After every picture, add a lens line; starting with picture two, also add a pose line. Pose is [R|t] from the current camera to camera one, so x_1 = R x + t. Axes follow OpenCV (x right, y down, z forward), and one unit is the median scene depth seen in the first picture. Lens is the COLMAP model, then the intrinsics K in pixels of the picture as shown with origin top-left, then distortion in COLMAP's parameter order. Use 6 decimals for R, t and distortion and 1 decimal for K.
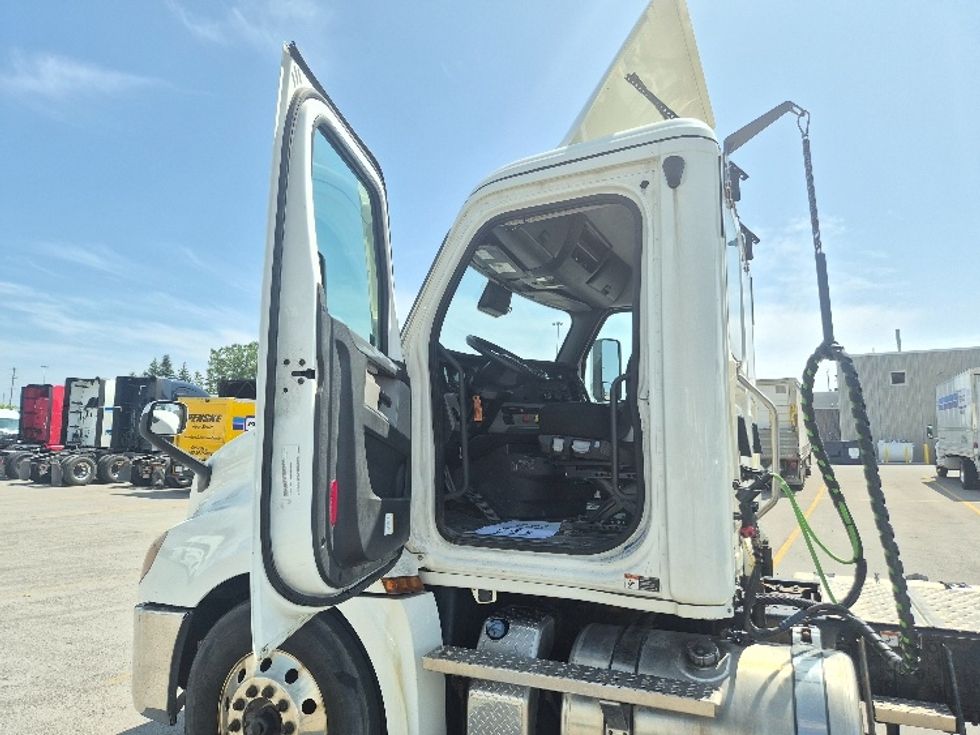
lens RADIAL K [[661.1, 0, 478.8], [0, 661.1, 370.2], [0, 0, 1]] dist [0.050056, -0.035678]
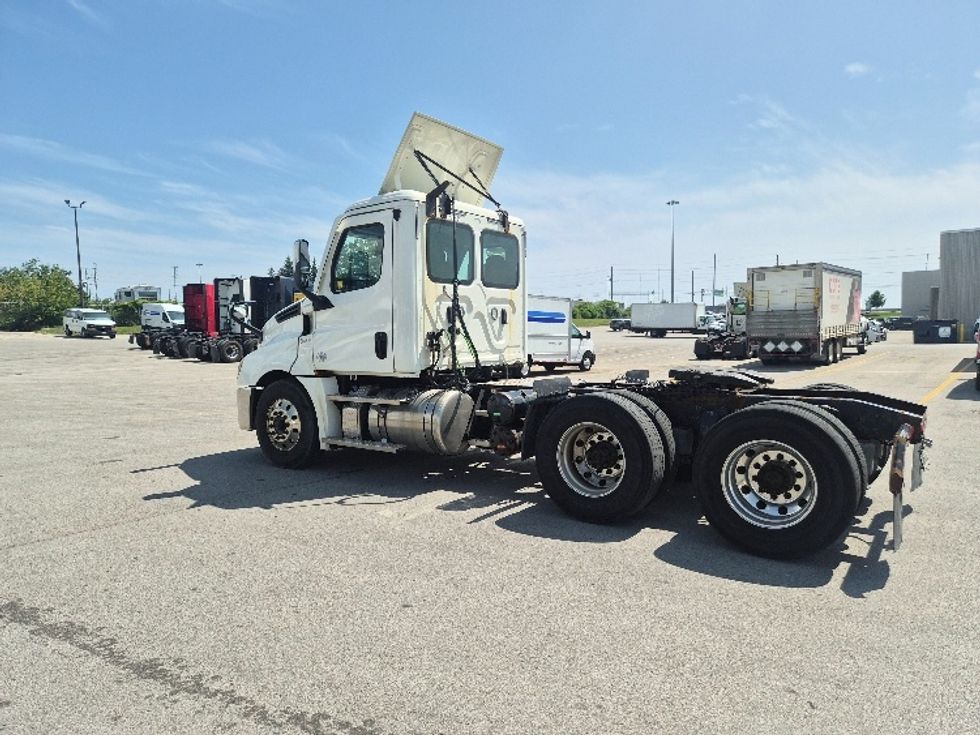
lens RADIAL K [[661.1, 0, 502.7], [0, 661.1, 370.6], [0, 0, 1]] dist [0.050056, -0.035678]
pose [[0.984265, 0.001693, -0.176688, 0.998276], [0.028599, 0.985243, 0.168755, -0.103276], [0.174367, -0.171153, 0.969692, -1.347463]]
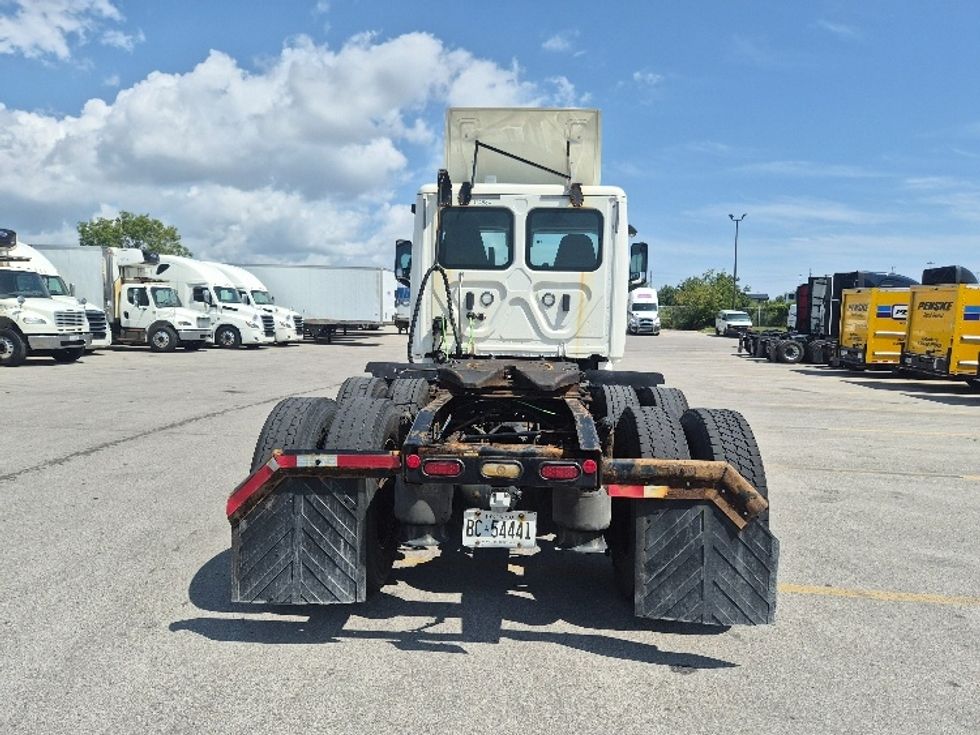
lens RADIAL K [[661.1, 0, 494.4], [0, 661.1, 372.5], [0, 0, 1]] dist [0.050056, -0.035678]
pose [[0.369337, 0.066135, -0.926939, 2.166958], [0.083097, 0.991118, 0.103824, 0.049181], [0.925573, -0.115372, 0.360561, -0.287042]]
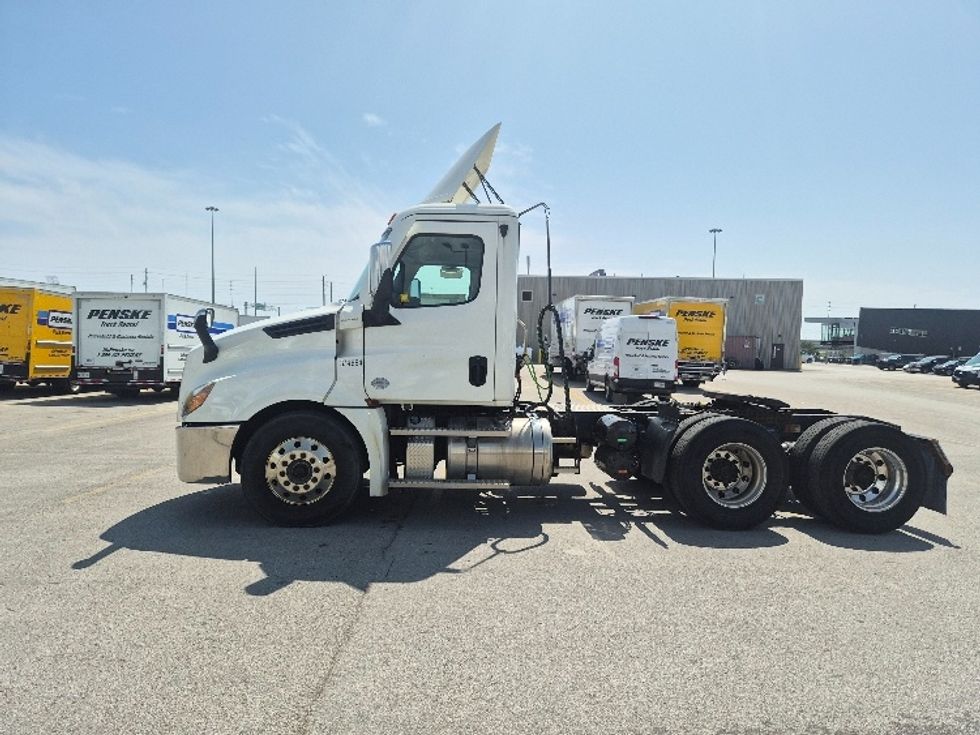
lens RADIAL K [[661.1, 0, 488.9], [0, 661.1, 366.8], [0, 0, 1]] dist [0.050056, -0.035678]
pose [[0.870743, 0.010028, 0.491636, -0.804825], [-0.081273, 0.988977, 0.123773, -0.084711], [-0.484975, -0.147731, 0.861960, -0.969355]]
